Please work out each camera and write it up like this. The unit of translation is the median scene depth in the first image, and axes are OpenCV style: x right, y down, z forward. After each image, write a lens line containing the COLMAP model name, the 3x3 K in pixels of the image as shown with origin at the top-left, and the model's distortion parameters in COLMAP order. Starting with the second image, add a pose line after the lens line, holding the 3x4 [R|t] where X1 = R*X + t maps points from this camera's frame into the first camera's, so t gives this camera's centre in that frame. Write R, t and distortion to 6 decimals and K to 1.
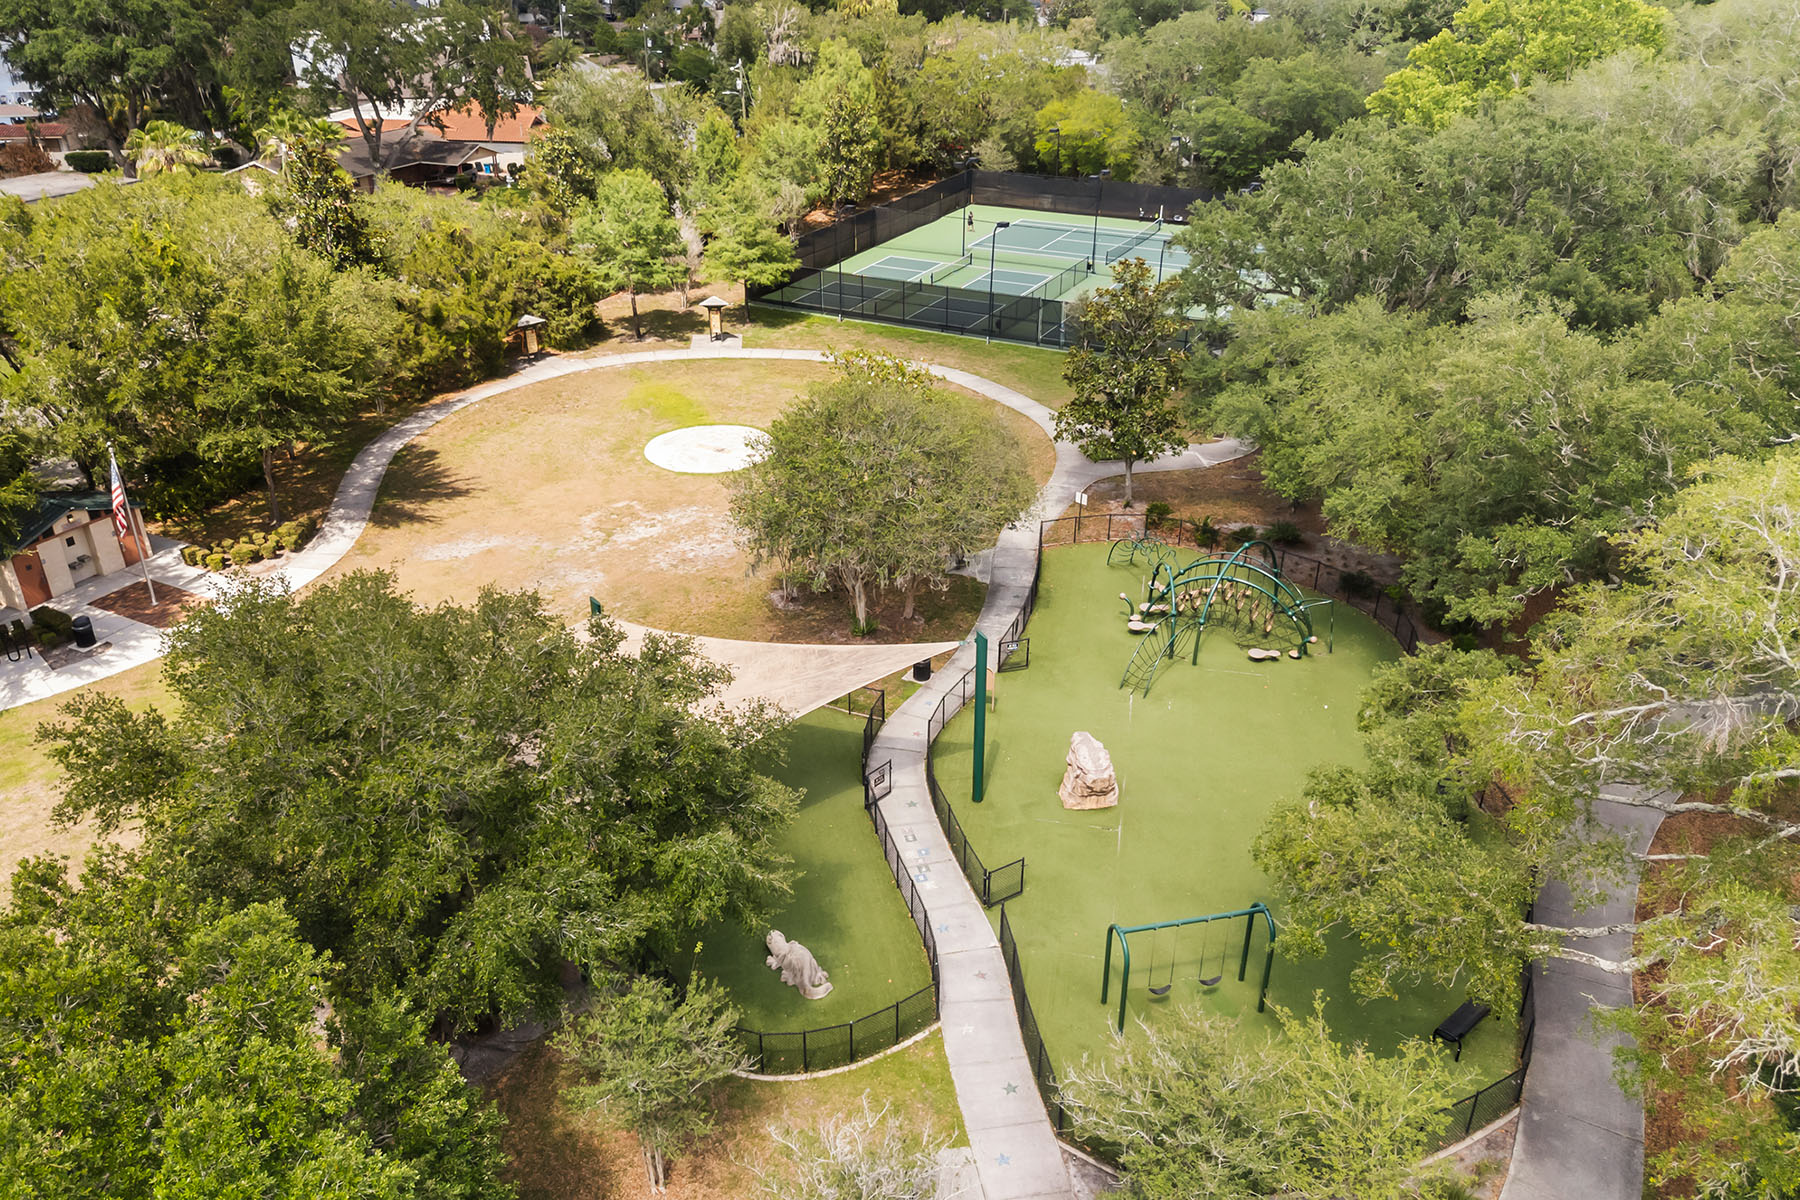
lens RADIAL K [[1312.4, 0, 900.0], [0, 1312.4, 600.0], [0, 0, 1]] dist [0.032828, 0.002903]
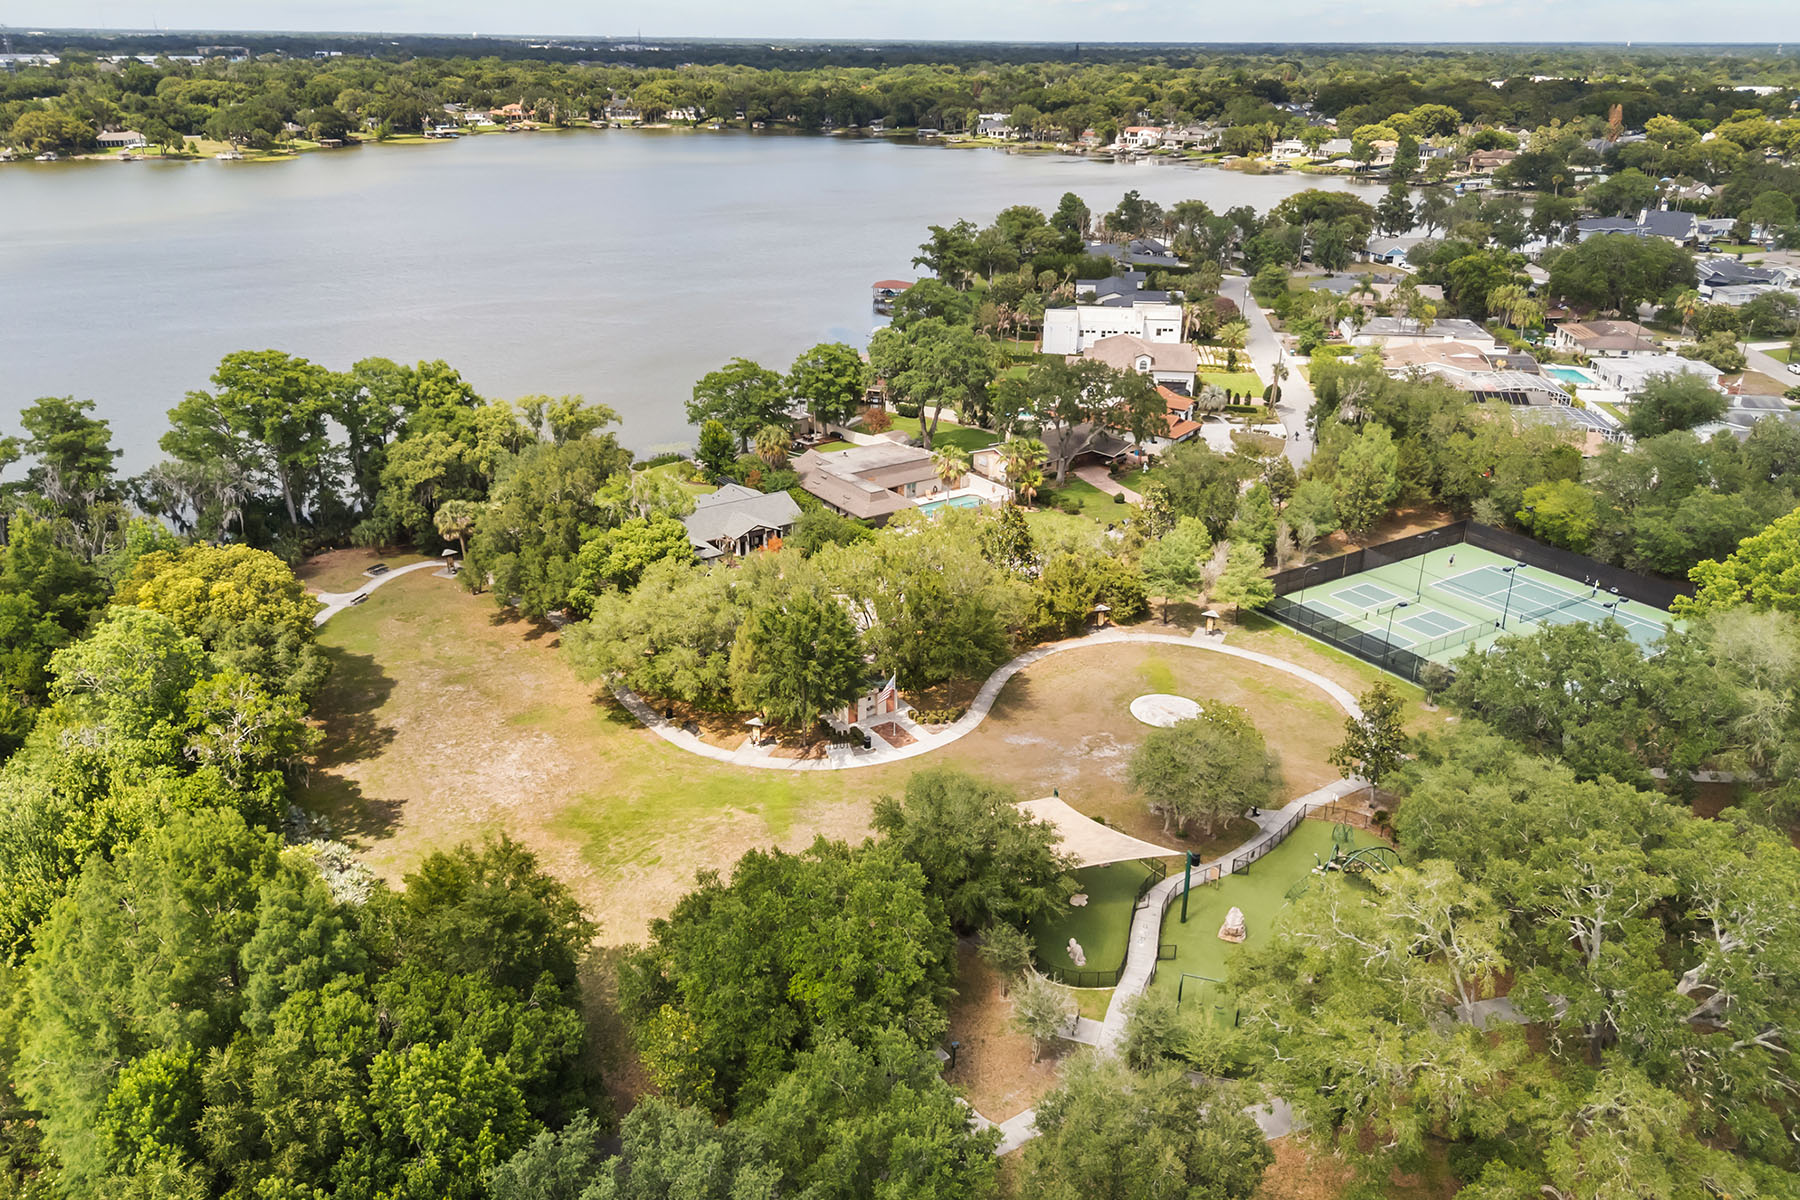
lens RADIAL K [[1312.4, 0, 900.0], [0, 1312.4, 600.0], [0, 0, 1]] dist [0.032828, 0.002903]
pose [[0.862484, 0.202941, -0.463612, 0.334395], [-0.240195, 0.970474, -0.022035, -0.128613], [0.445452, 0.130362, 0.885764, -0.765141]]
